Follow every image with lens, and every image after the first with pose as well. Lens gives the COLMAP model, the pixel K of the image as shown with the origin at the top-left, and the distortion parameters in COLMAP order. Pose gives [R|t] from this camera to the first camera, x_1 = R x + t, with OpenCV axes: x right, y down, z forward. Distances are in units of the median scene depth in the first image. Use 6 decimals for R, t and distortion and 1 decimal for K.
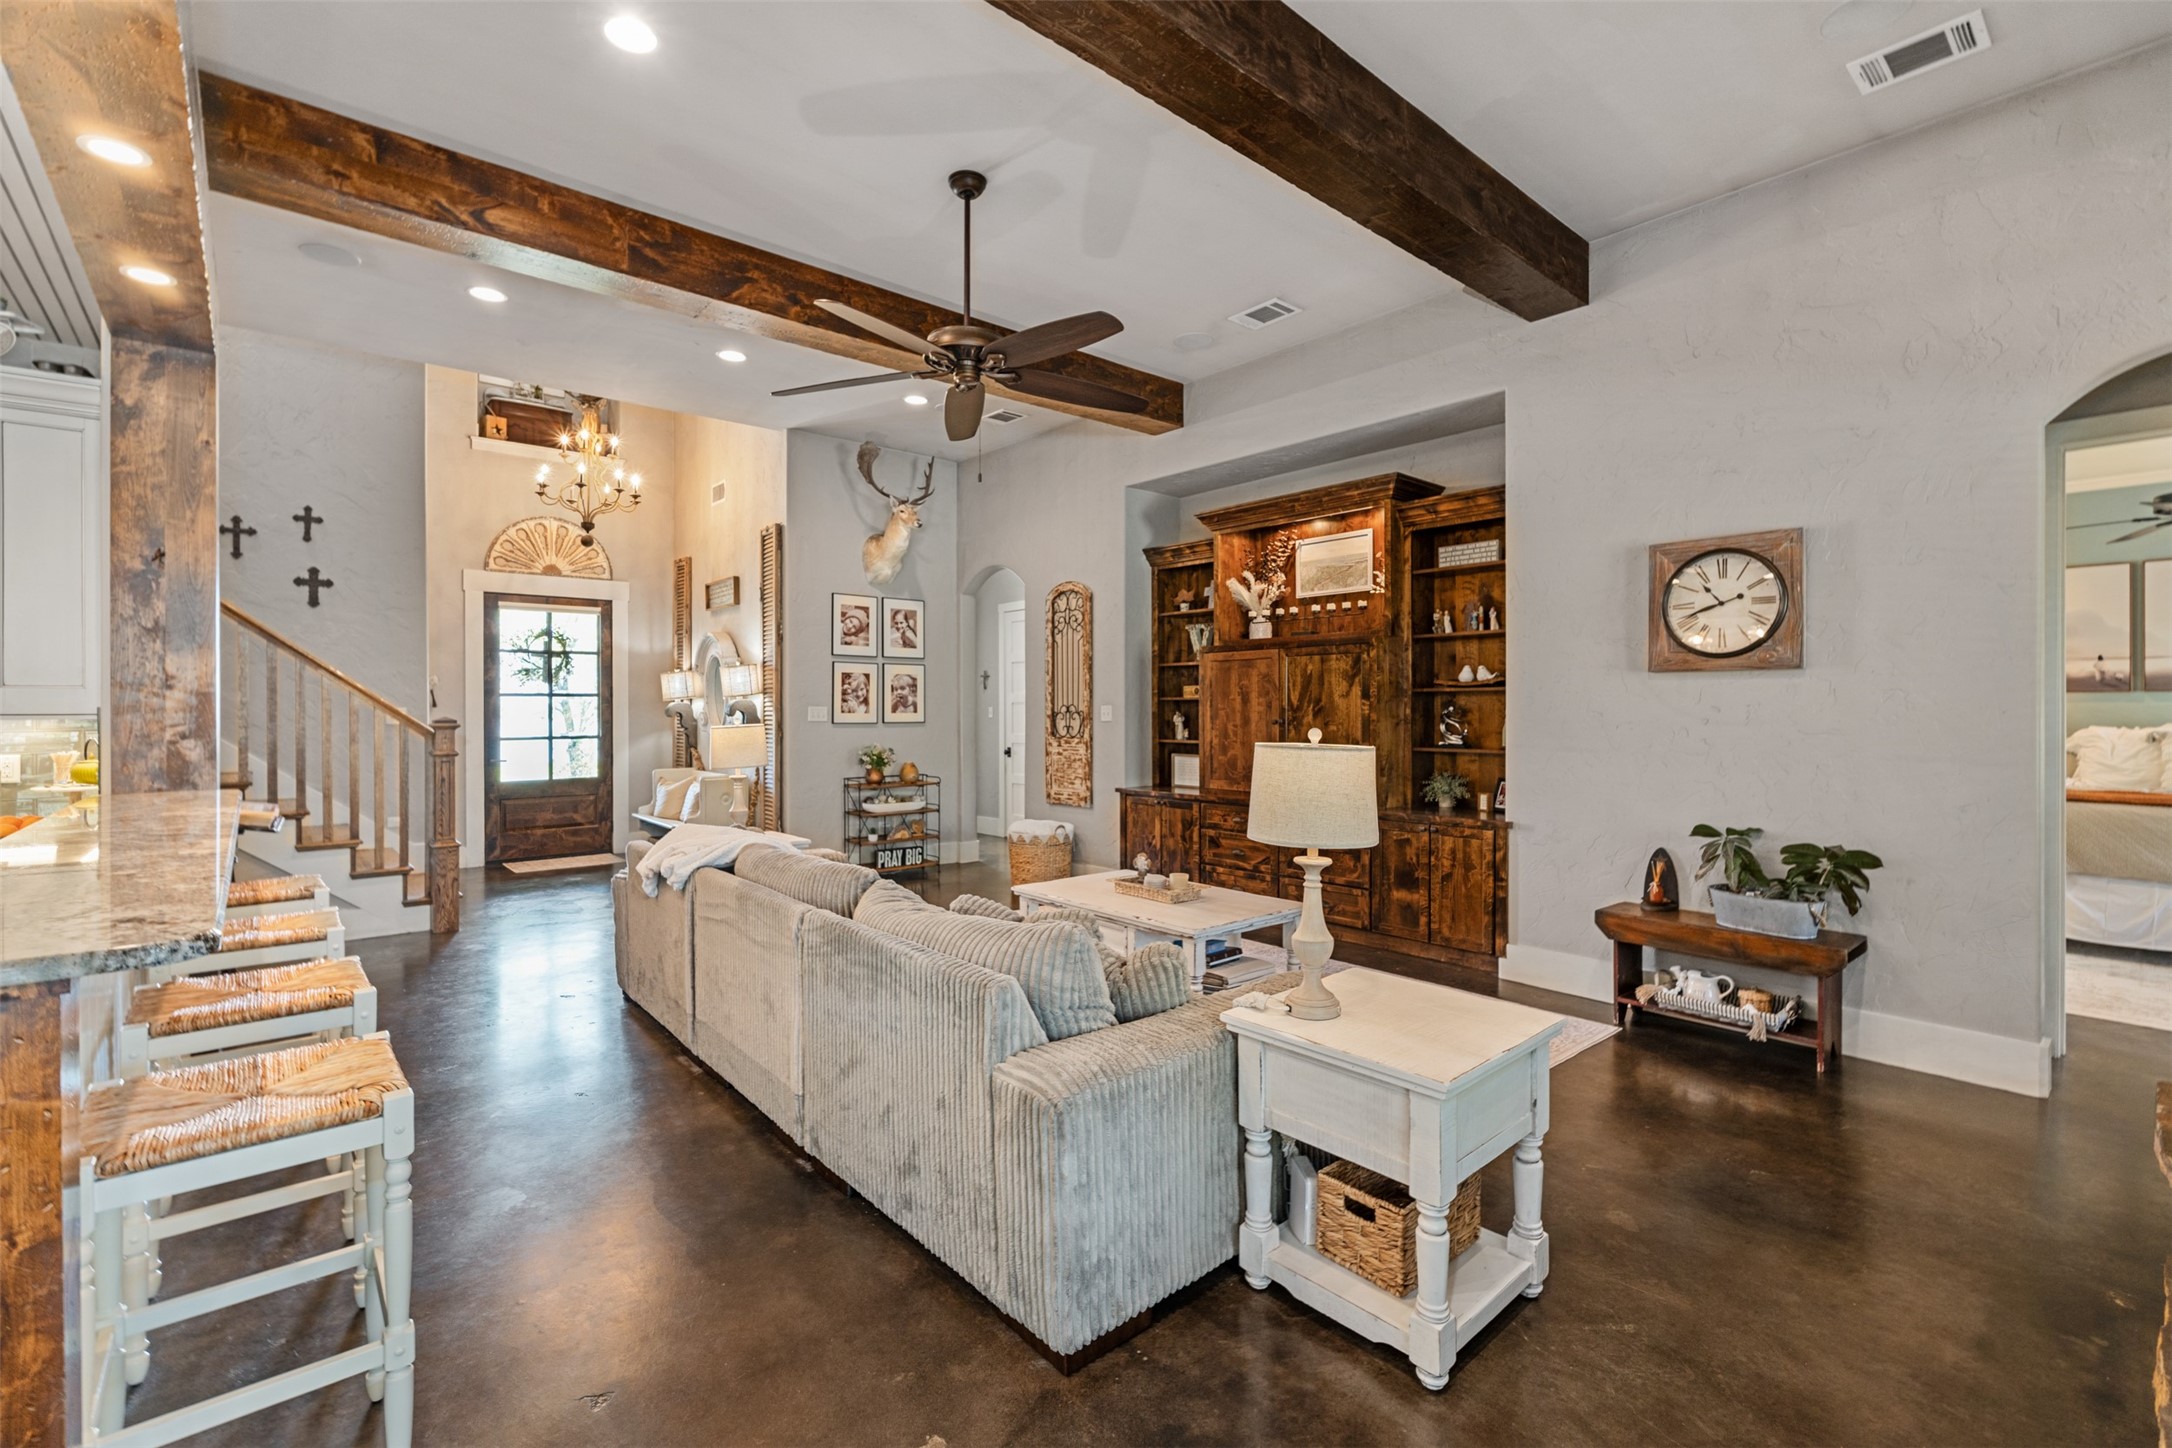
lens RADIAL K [[956.5, 0, 1092.4], [0, 956.5, 720.2], [0, 0, 1]] dist [-0.000494, -0.000169]
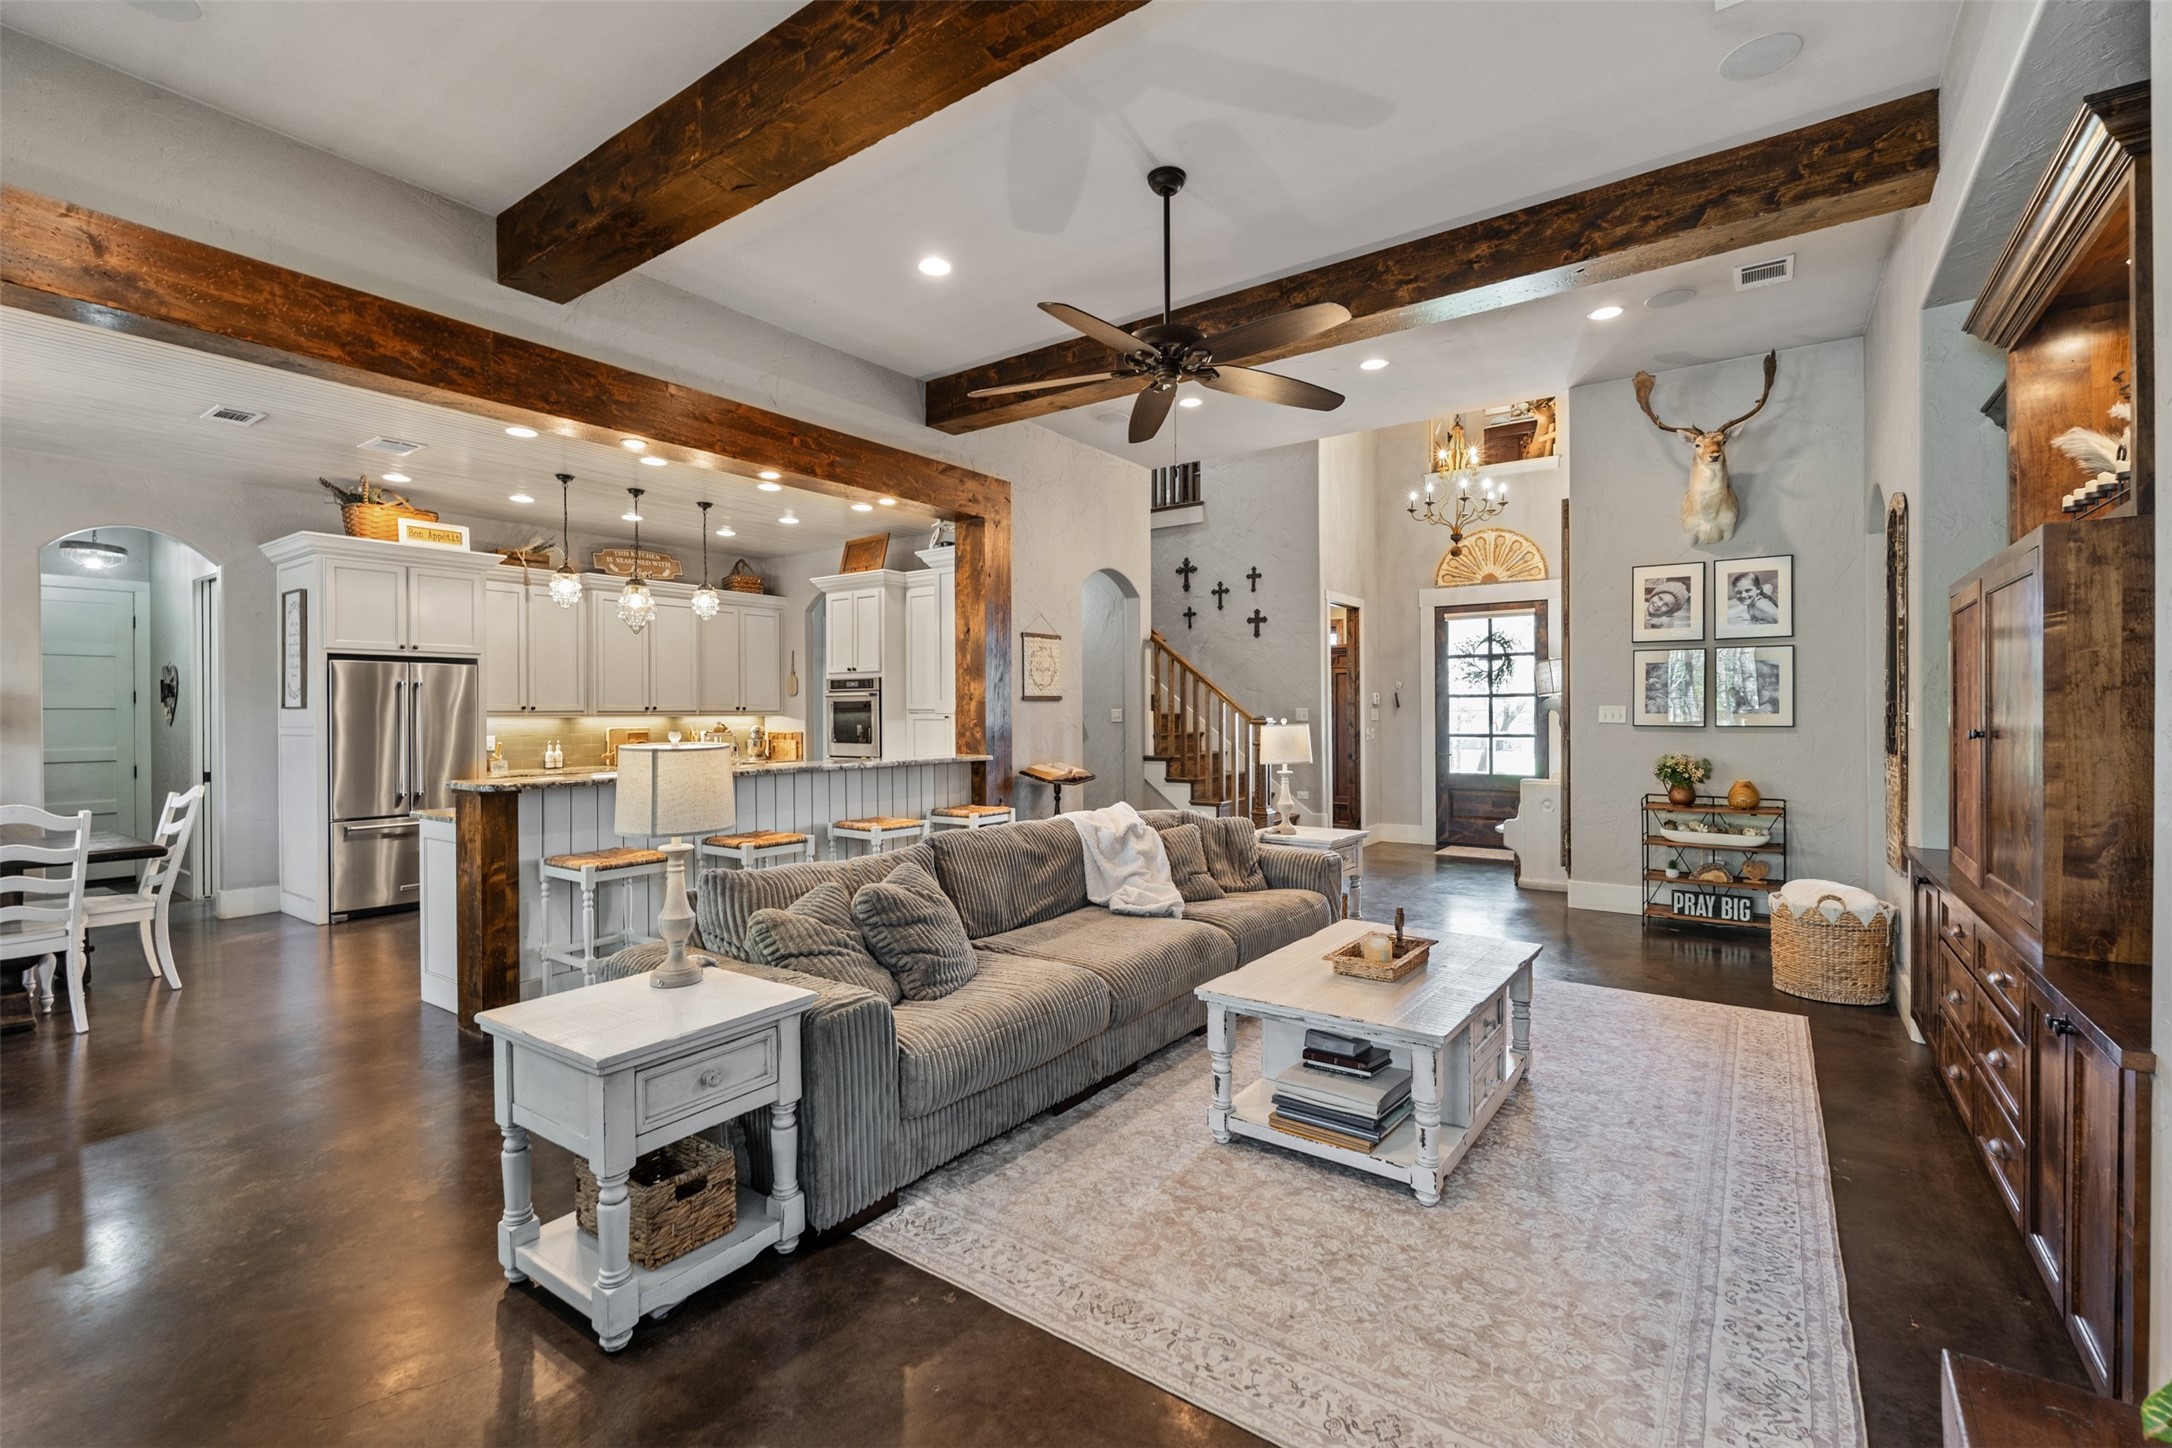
lens RADIAL K [[956.5, 0, 1090.9], [0, 956.5, 714.7], [0, 0, 1]] dist [-0.000494, -0.000169]
pose [[0.235492, 0.004134, -0.971868, 0.390893], [-0.007952, 0.999966, 0.002327, -0.004195], [0.971844, 0.007181, 0.235517, 0.332935]]
